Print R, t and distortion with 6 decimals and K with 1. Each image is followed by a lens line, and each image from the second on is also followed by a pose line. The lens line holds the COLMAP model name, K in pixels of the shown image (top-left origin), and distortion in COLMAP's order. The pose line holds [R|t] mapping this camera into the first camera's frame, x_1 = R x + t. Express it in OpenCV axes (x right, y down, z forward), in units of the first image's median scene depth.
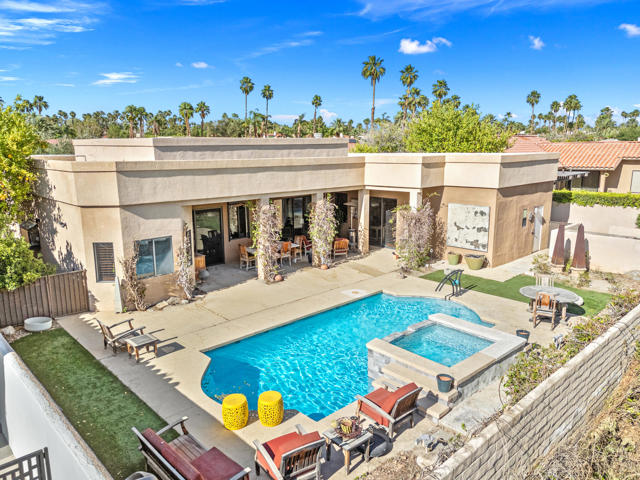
lens RADIAL K [[467.8, 0, 322.0], [0, 467.8, 240.3], [0, 0, 1]] dist [0.047499, -0.022184]
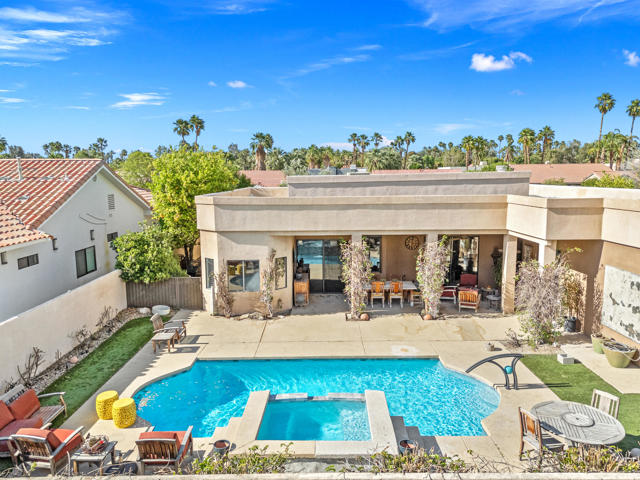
lens RADIAL K [[467.8, 0, 320.0], [0, 467.8, 239.9], [0, 0, 1]] dist [0.047499, -0.022184]
pose [[0.728371, 0.095446, -0.678503, 0.488877], [-0.132150, 0.991227, -0.002425, -0.064566], [0.672318, 0.091430, 0.734594, 0.202327]]
